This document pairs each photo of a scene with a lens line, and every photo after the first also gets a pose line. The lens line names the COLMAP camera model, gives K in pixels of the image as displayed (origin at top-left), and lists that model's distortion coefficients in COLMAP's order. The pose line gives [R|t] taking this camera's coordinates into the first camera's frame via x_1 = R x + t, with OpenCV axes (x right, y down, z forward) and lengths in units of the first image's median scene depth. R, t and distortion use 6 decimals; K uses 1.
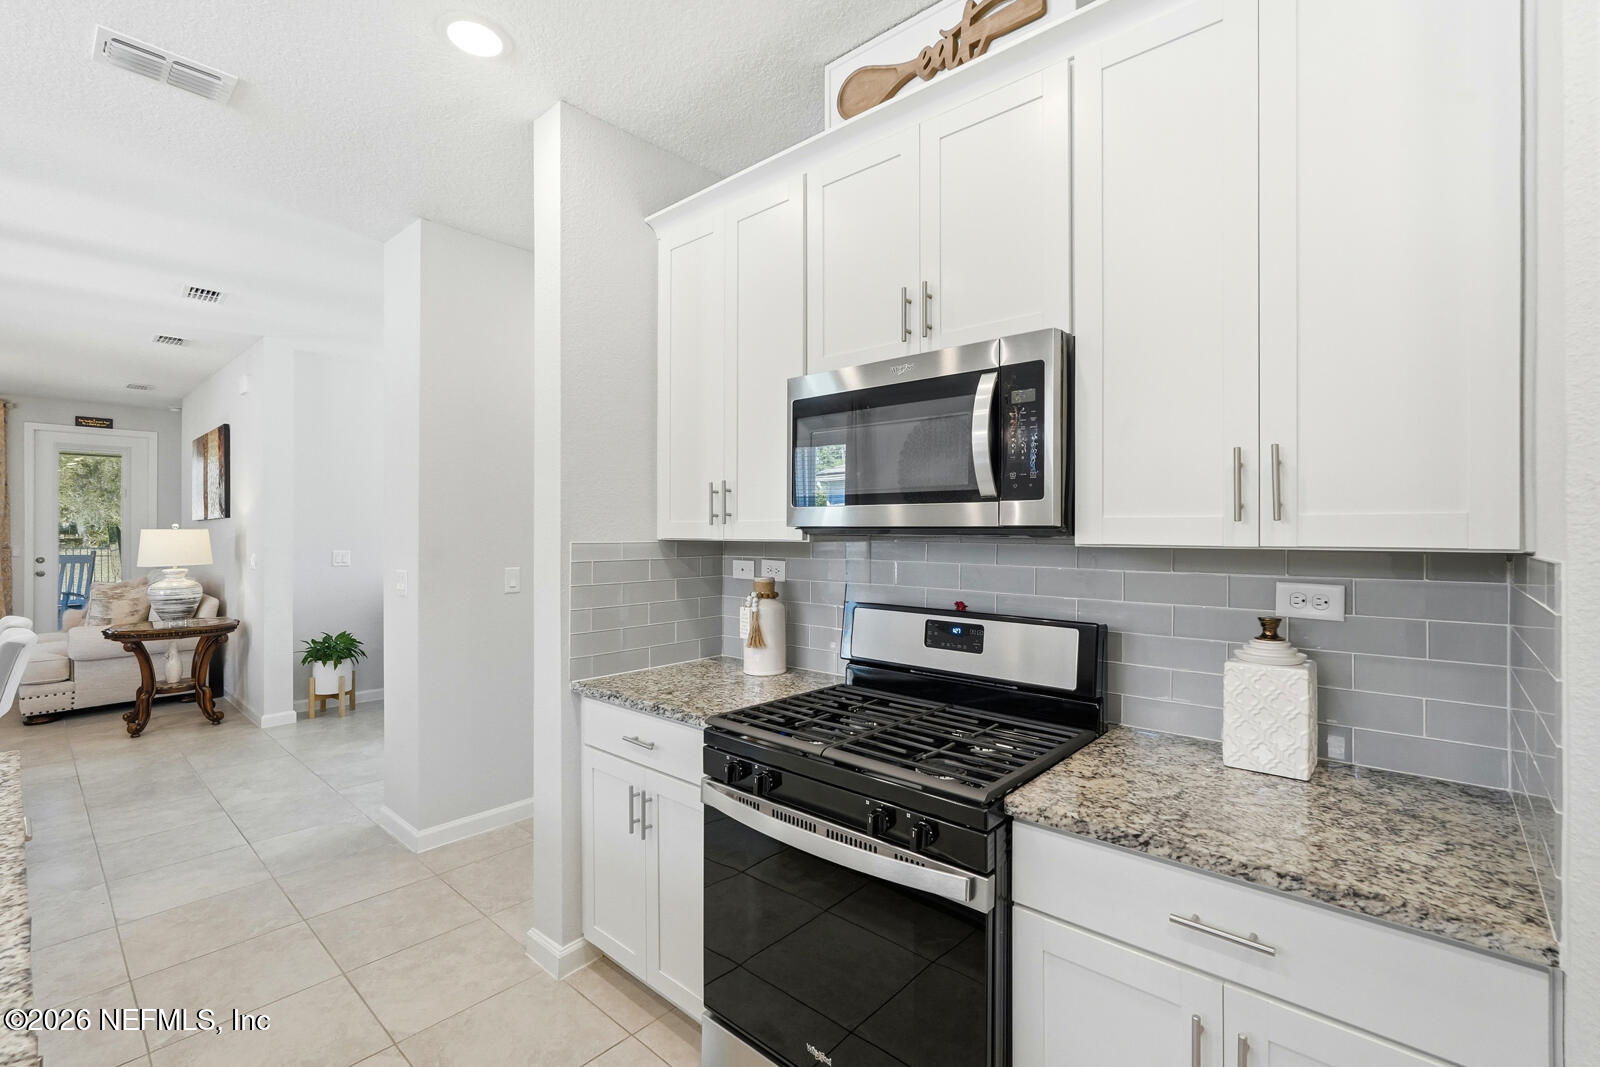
lens RADIAL K [[706.7, 0, 792.5], [0, 706.7, 533.7], [0, 0, 1]] dist [-0.014684, 0.001755]
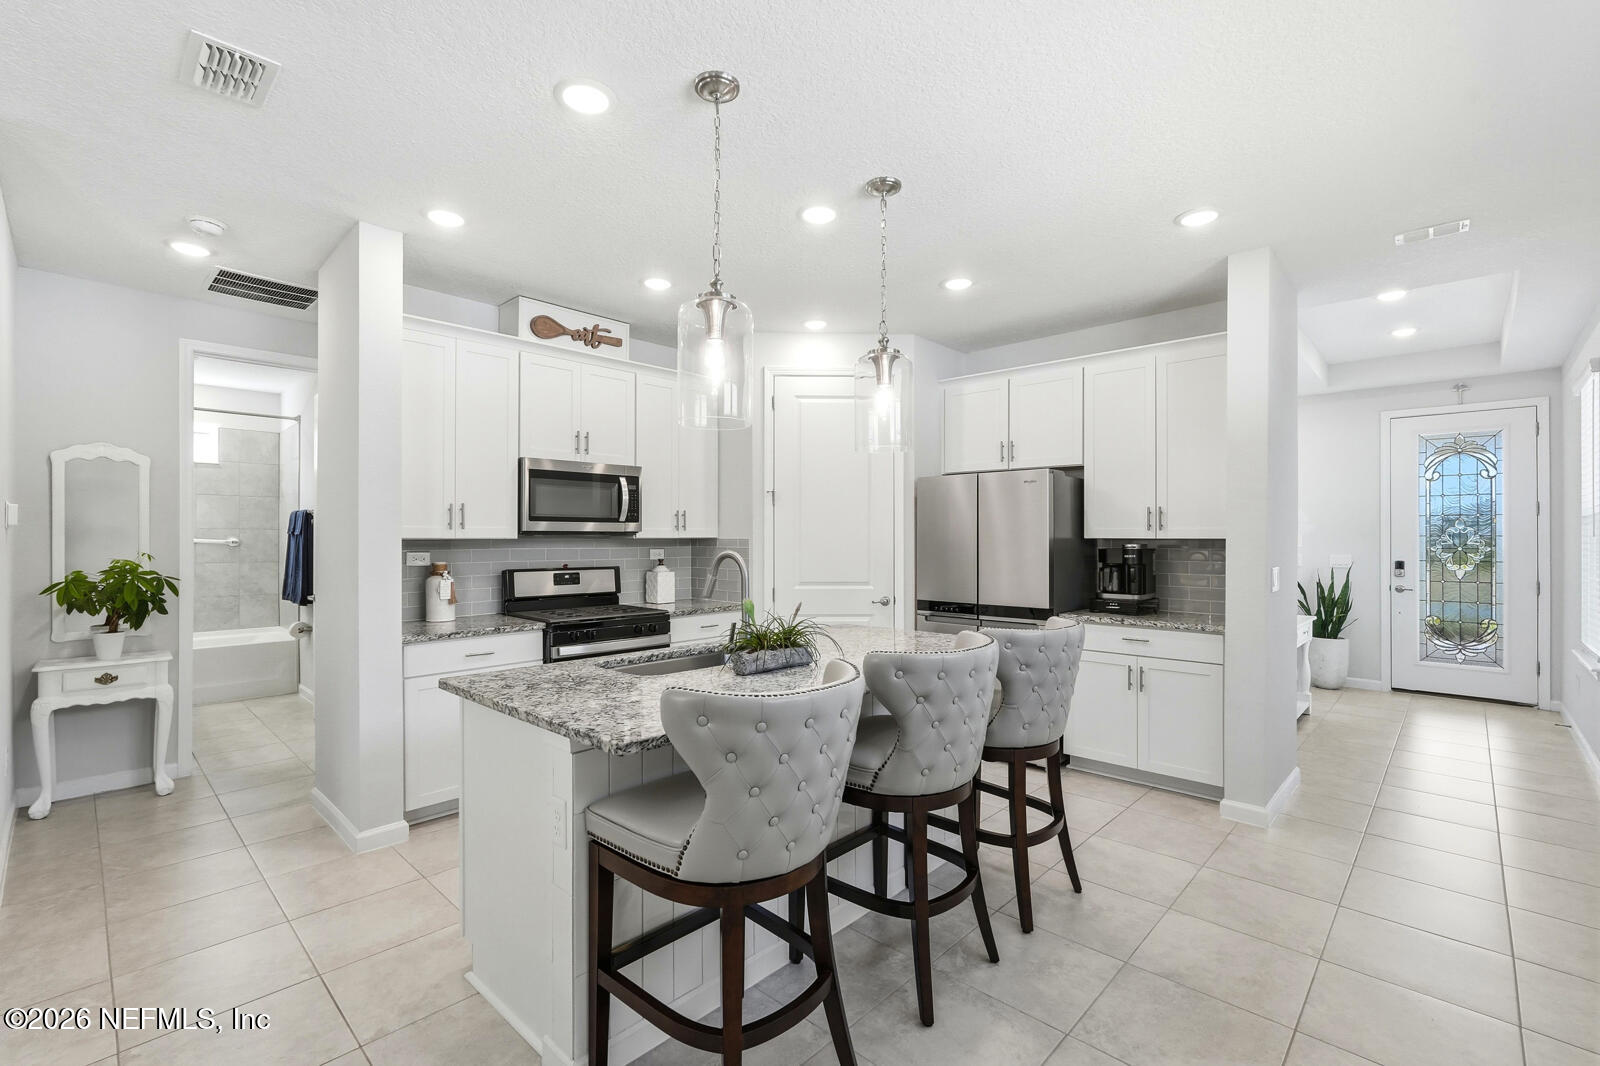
lens RADIAL K [[706.7, 0, 792.0], [0, 706.7, 532.6], [0, 0, 1]] dist [-0.014684, 0.001755]
pose [[0.040544, -0.001444, 0.999177, -2.057756], [0.000900, 0.999999, 0.001409, -0.009051], [-0.999177, 0.000842, 0.040546, 0.173482]]
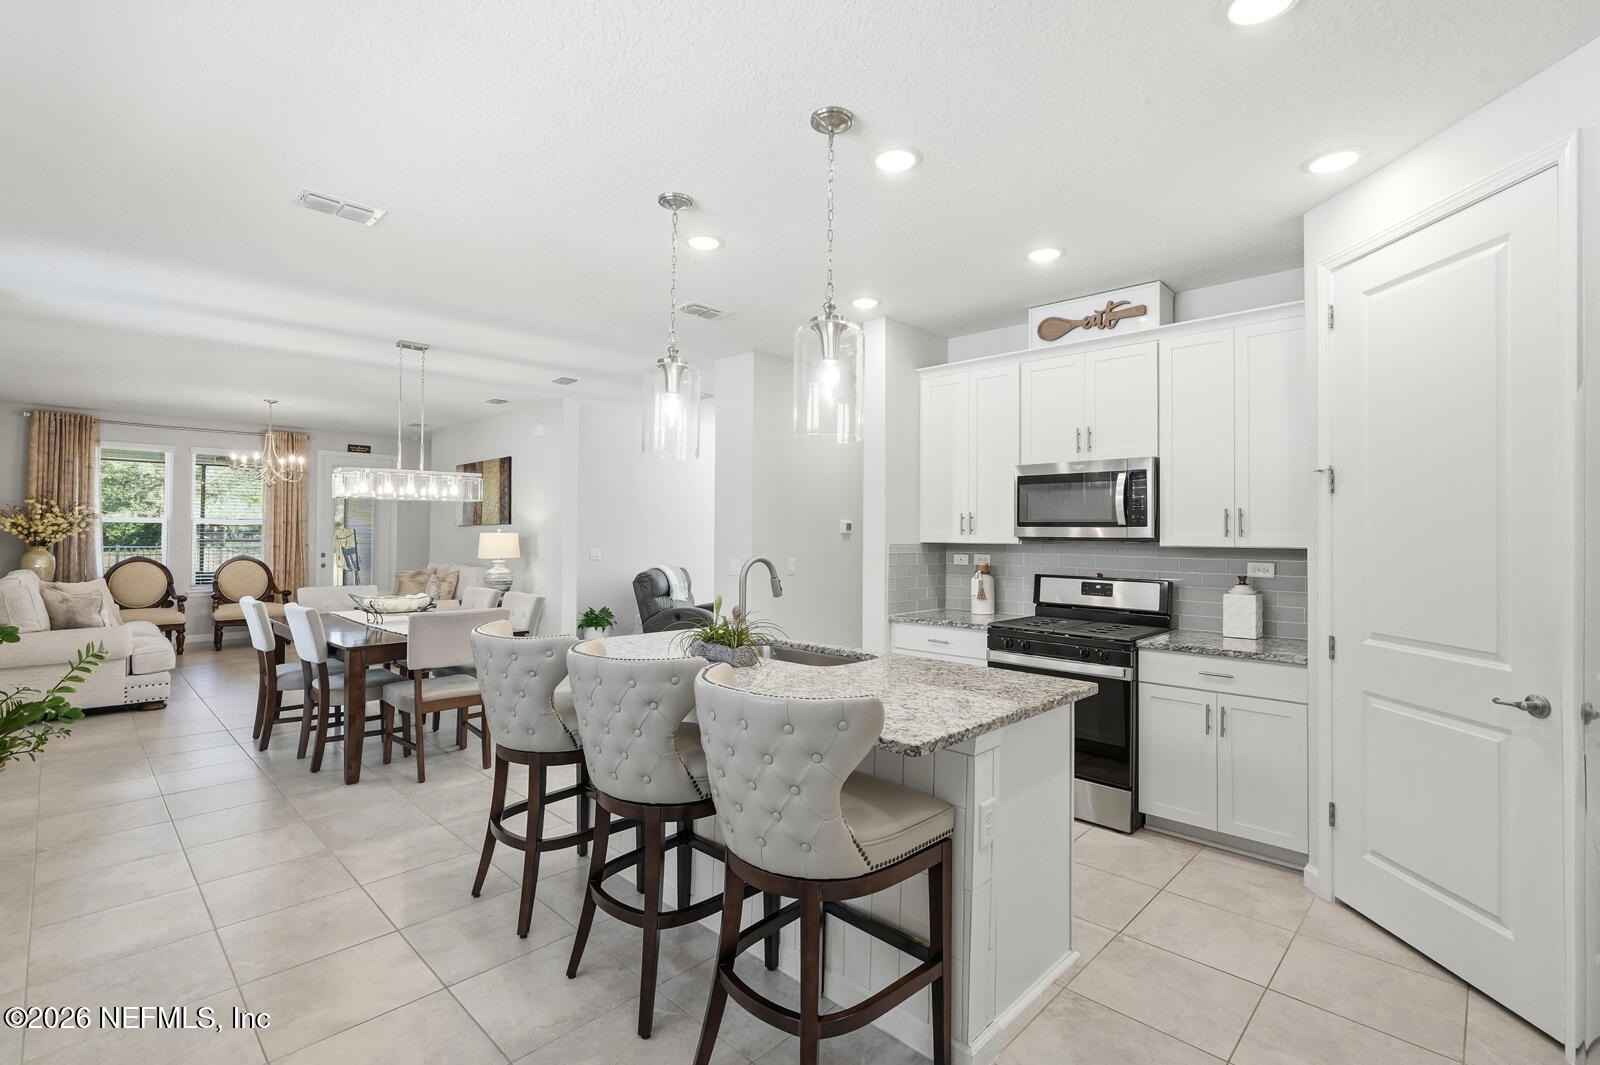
lens RADIAL K [[706.7, 0, 792.1], [0, 706.7, 528.7], [0, 0, 1]] dist [-0.014684, 0.001755]
pose [[0.998487, 0.004468, -0.054814, -0.570341], [-0.005056, 0.999931, -0.010593, -0.008677], [0.054763, 0.010854, 0.998440, -1.159777]]
